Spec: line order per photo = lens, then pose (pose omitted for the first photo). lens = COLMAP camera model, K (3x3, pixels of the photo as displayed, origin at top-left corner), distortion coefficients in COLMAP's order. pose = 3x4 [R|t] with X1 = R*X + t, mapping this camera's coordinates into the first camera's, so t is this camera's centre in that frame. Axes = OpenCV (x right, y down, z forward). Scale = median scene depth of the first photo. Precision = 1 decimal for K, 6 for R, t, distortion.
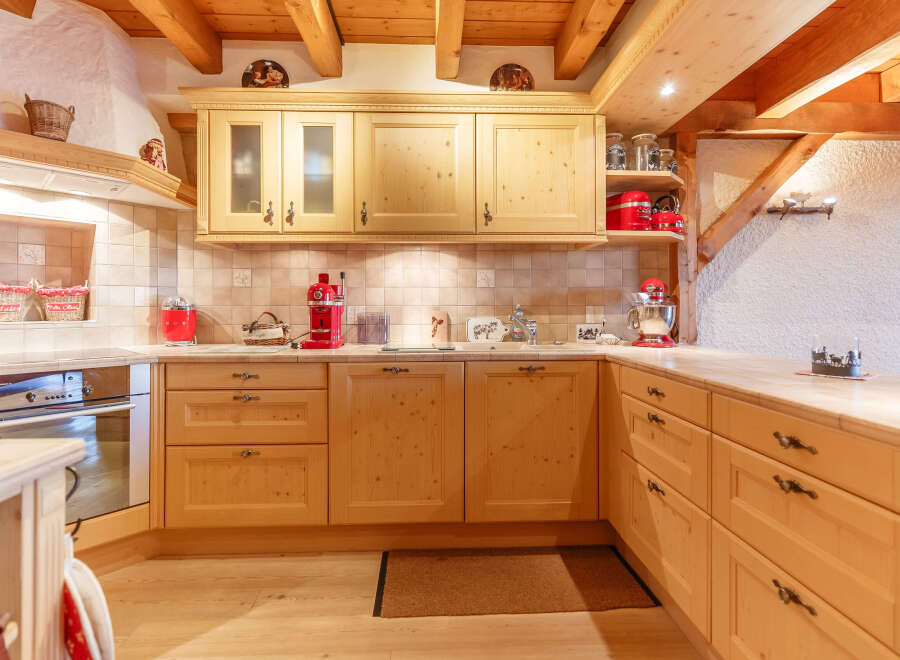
lens RADIAL K [[460.5, 0, 438.6], [0, 460.5, 299.4], [0, 0, 1]] dist [0.004893, -0.000661]
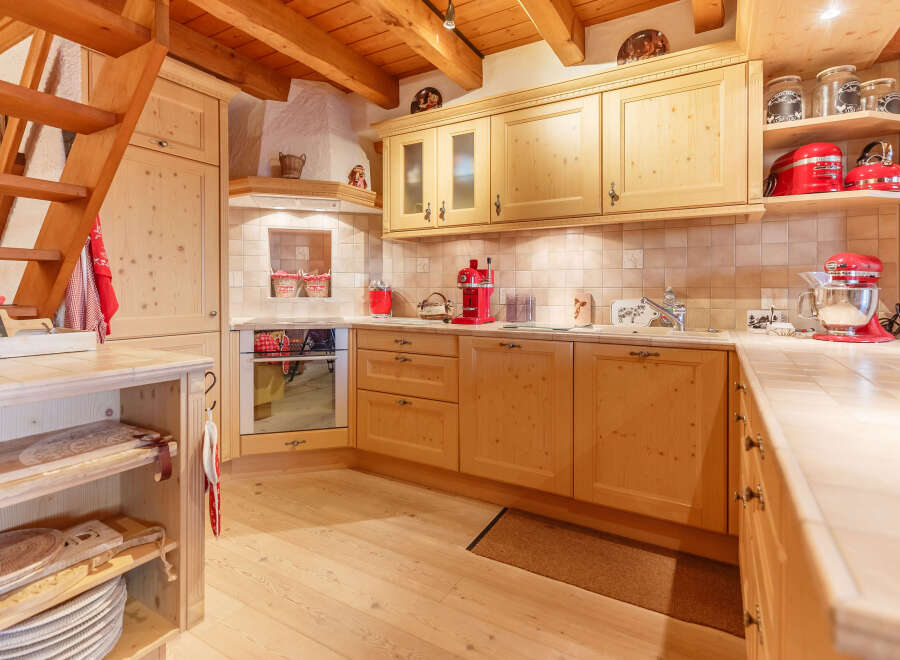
lens RADIAL K [[460.5, 0, 439.2], [0, 460.5, 285.3], [0, 0, 1]] dist [0.004893, -0.000661]
pose [[0.840637, -0.000903, -0.541598, 0.323160], [0.004840, 0.999971, 0.005845, 0.000949], [0.541577, -0.007535, 0.840617, -0.020211]]
